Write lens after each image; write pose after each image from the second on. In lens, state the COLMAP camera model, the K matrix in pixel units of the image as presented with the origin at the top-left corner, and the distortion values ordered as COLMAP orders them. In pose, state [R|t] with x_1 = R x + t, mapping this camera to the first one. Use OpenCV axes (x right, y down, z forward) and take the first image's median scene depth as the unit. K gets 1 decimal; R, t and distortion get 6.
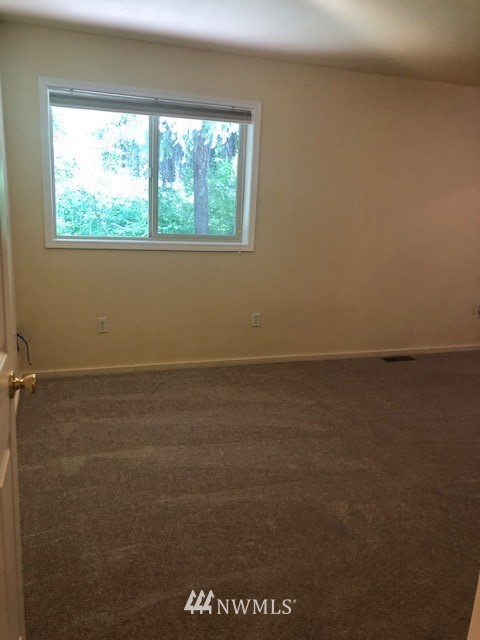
lens RADIAL K [[521.2, 0, 239.9], [0, 521.2, 312.5], [0, 0, 1]] dist [0.044150, -0.045467]
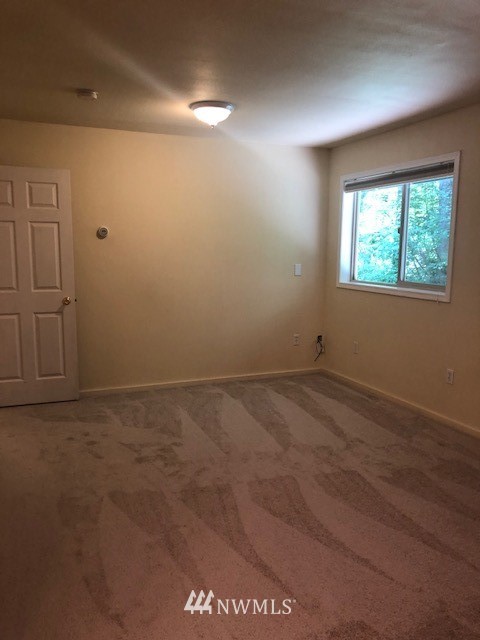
lens RADIAL K [[521.2, 0, 239.9], [0, 521.2, 312.5], [0, 0, 1]] dist [0.044150, -0.045467]
pose [[0.075868, 0.081221, -0.993804, 1.017685], [-0.223629, 0.972673, 0.062422, -0.078936], [0.971717, 0.217508, 0.091958, 0.582944]]
